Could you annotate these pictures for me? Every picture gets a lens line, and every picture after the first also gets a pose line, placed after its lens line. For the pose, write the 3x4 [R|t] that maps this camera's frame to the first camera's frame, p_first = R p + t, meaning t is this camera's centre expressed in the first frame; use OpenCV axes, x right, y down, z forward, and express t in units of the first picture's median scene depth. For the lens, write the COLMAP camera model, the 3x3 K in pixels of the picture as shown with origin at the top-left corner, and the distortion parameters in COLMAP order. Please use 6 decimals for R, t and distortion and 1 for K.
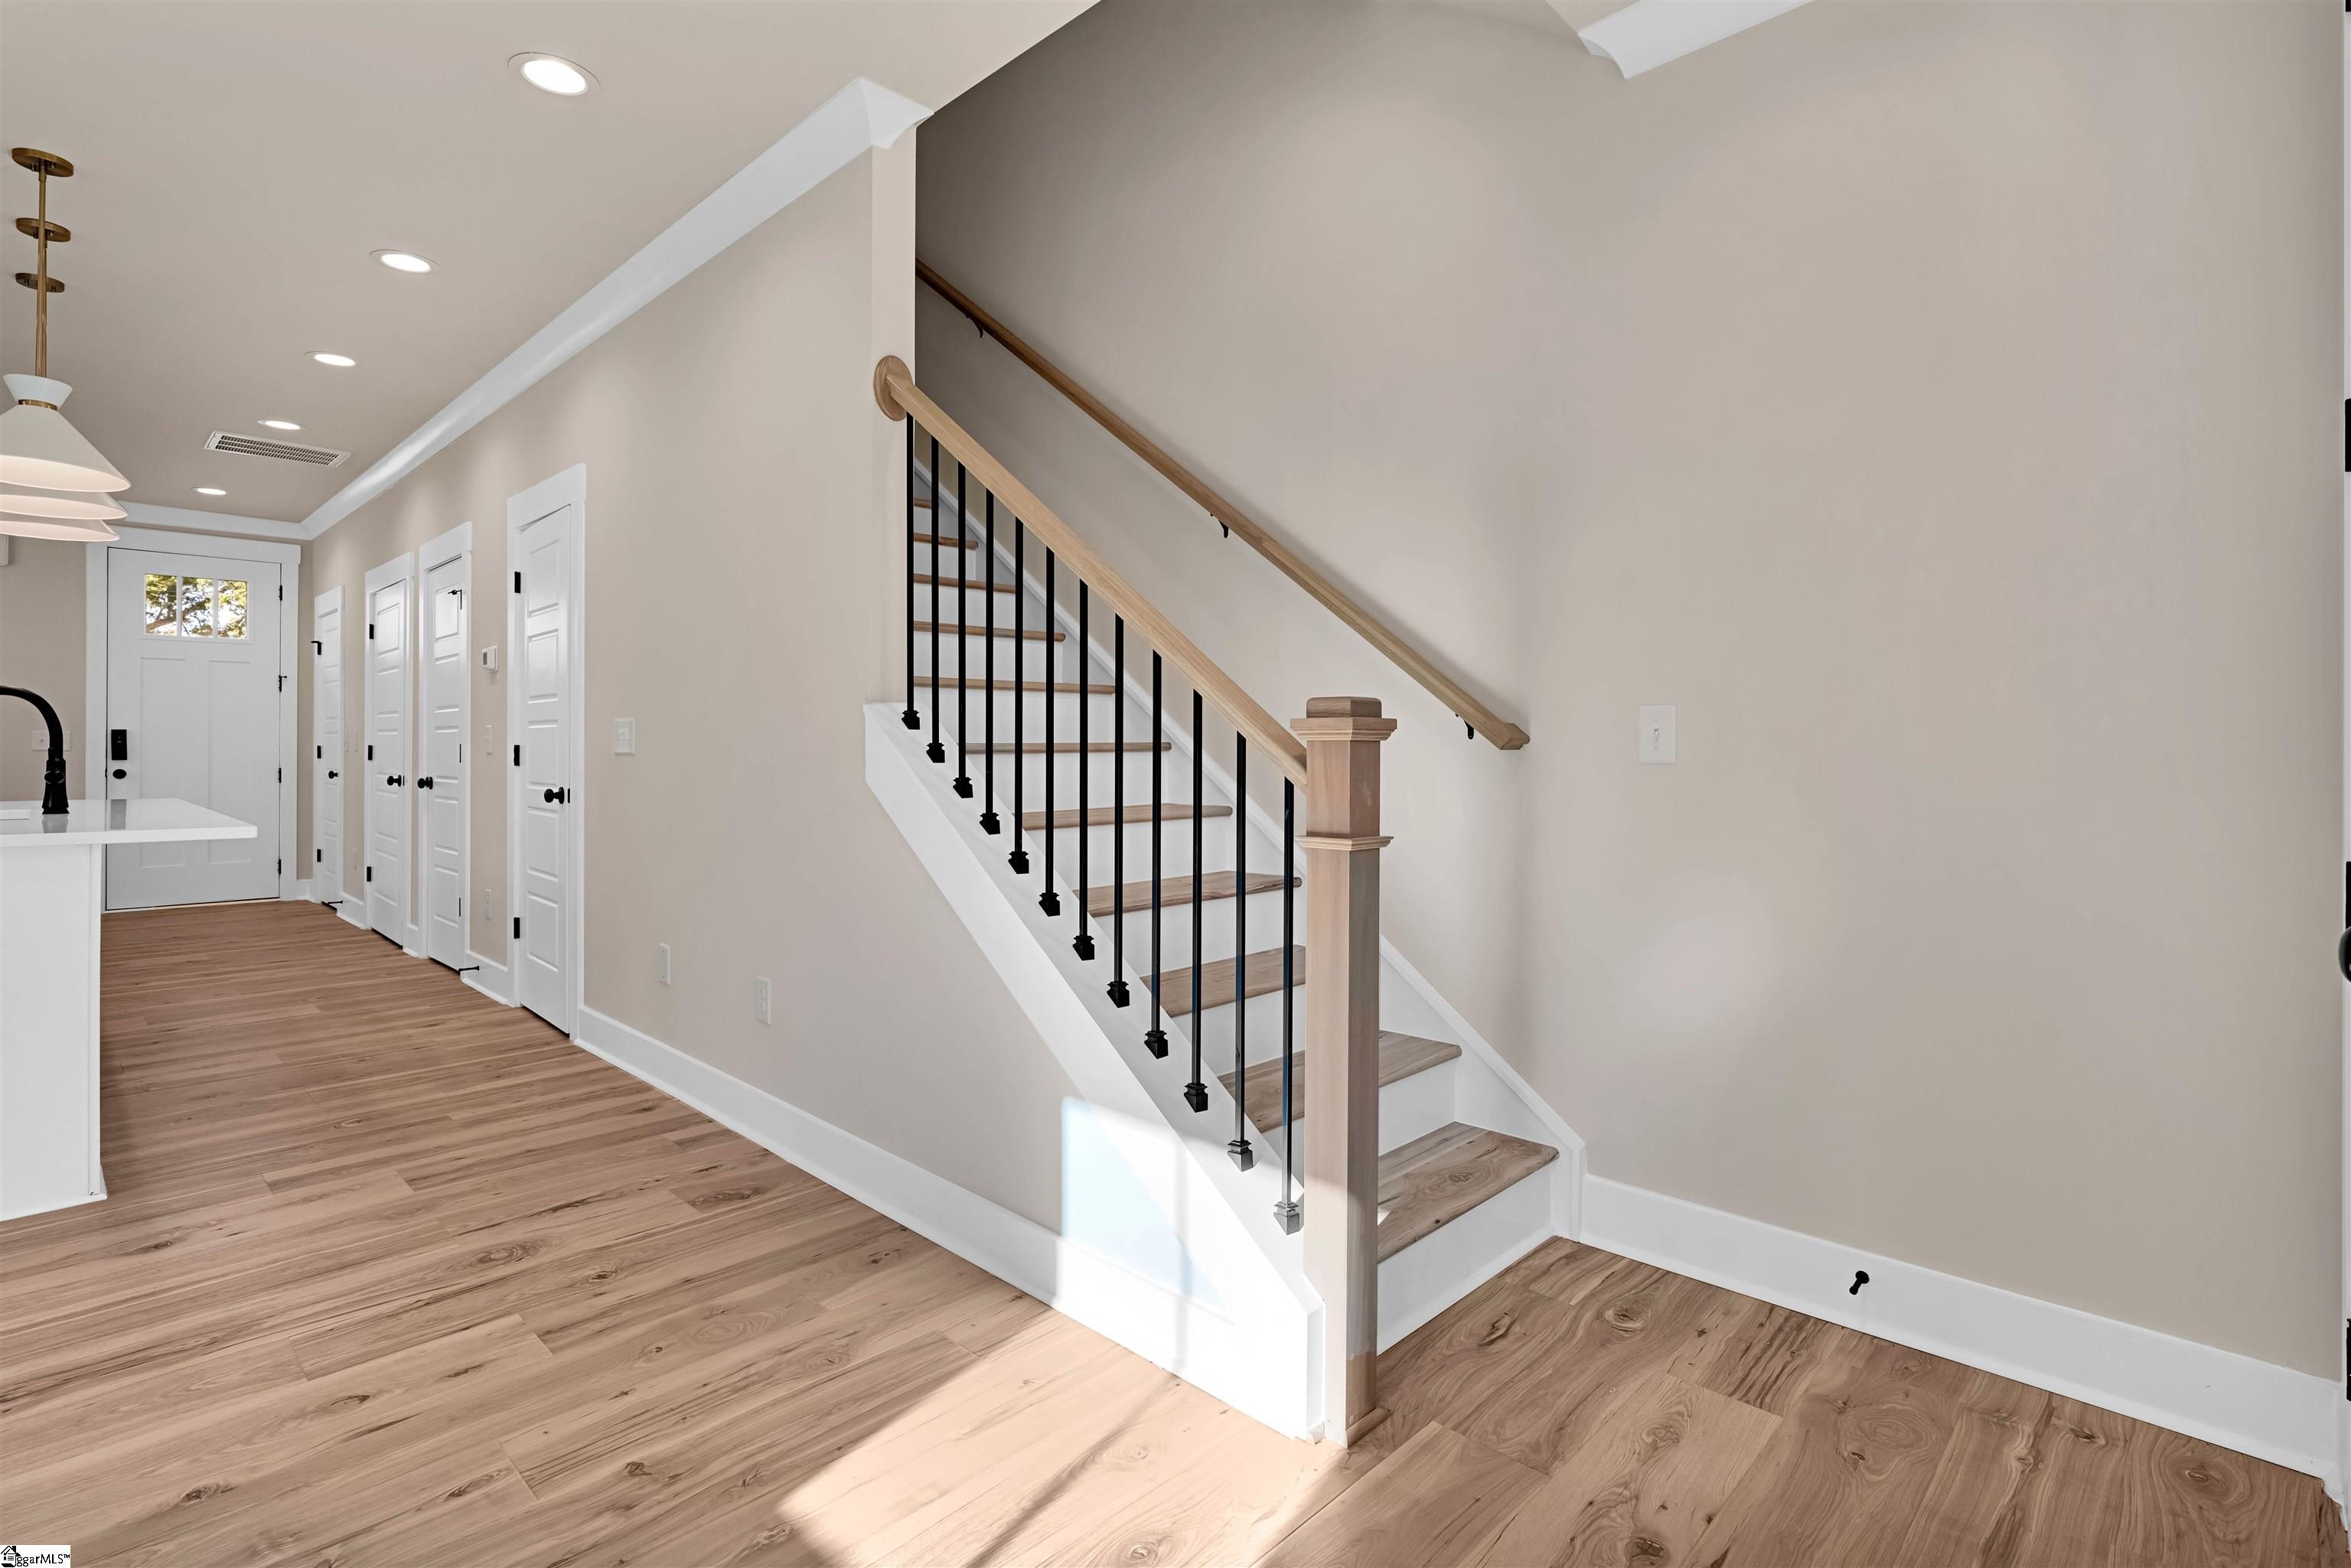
lens RADIAL K [[1131.1, 0, 1176.3], [0, 1131.1, 759.3], [0, 0, 1]] dist [0.008283, 0.000464]
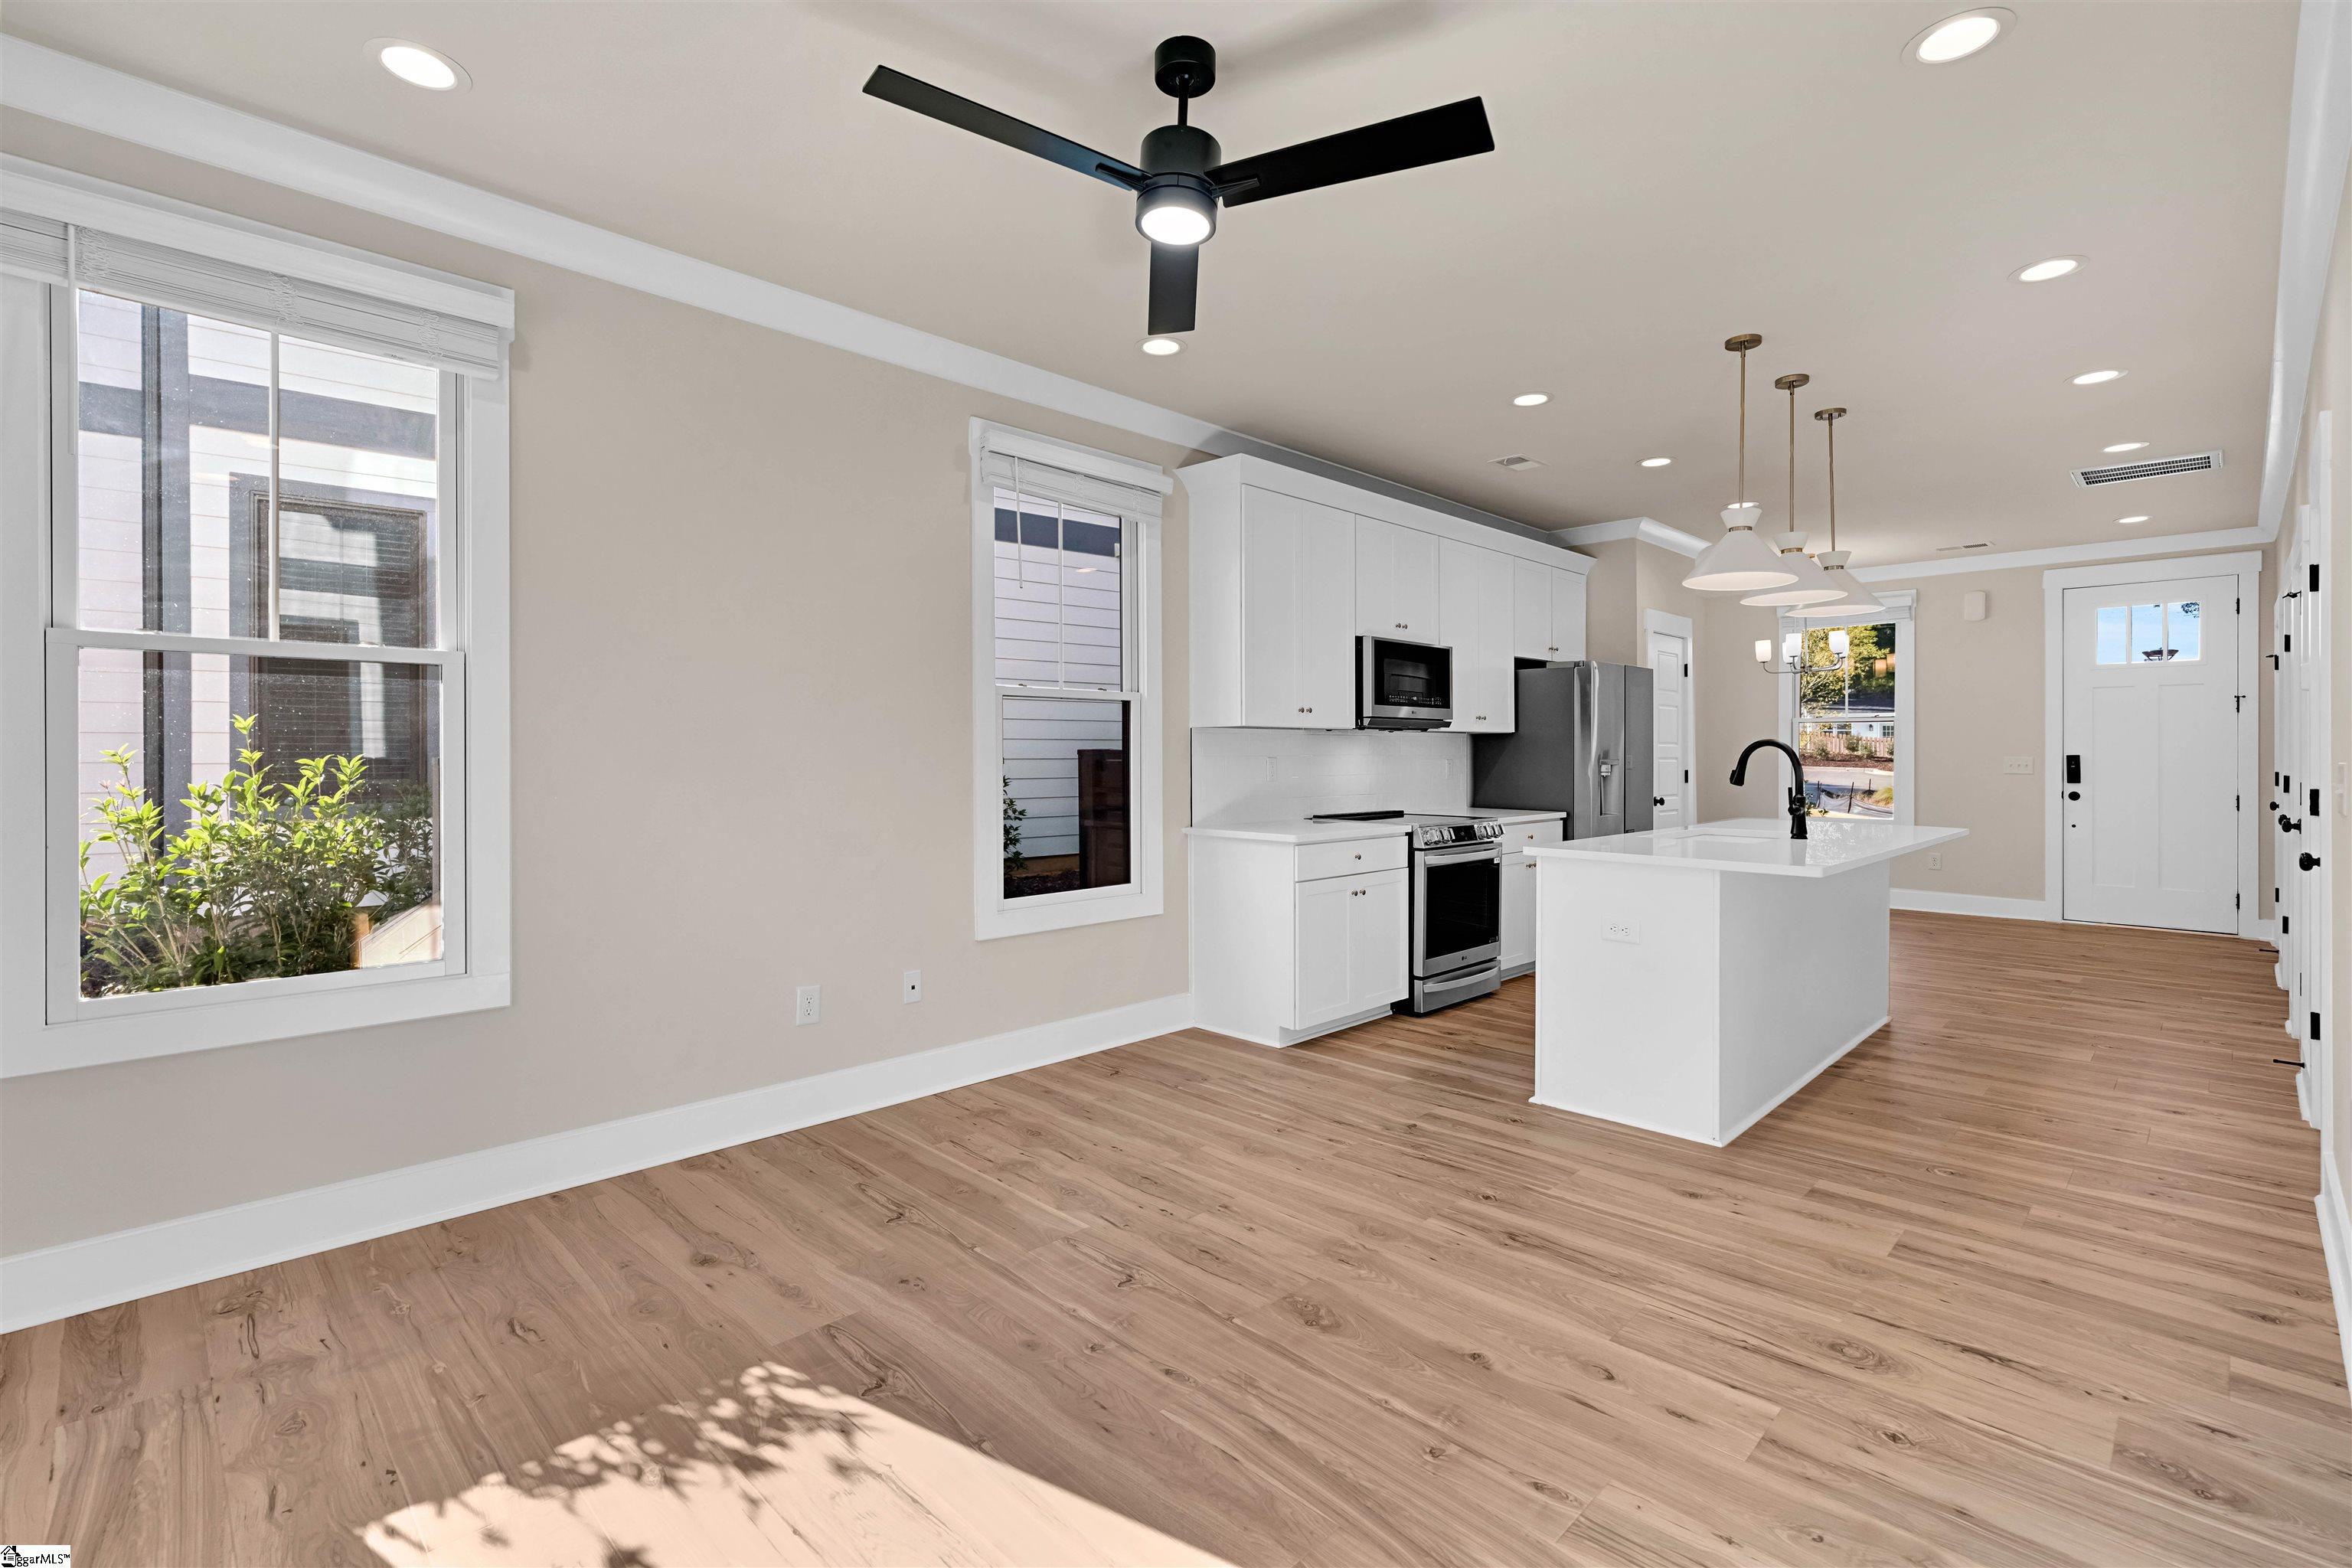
lens RADIAL K [[1062.5, 0, 1170.3], [0, 1062.5, 780.0], [0, 0, 1]] dist [0.003200, 0.001239]
pose [[-0.012813, 0.022869, -0.999656, 0.294263], [-0.006703, 0.999714, 0.022956, -0.058542], [0.999895, 0.006995, -0.012656, 0.446128]]
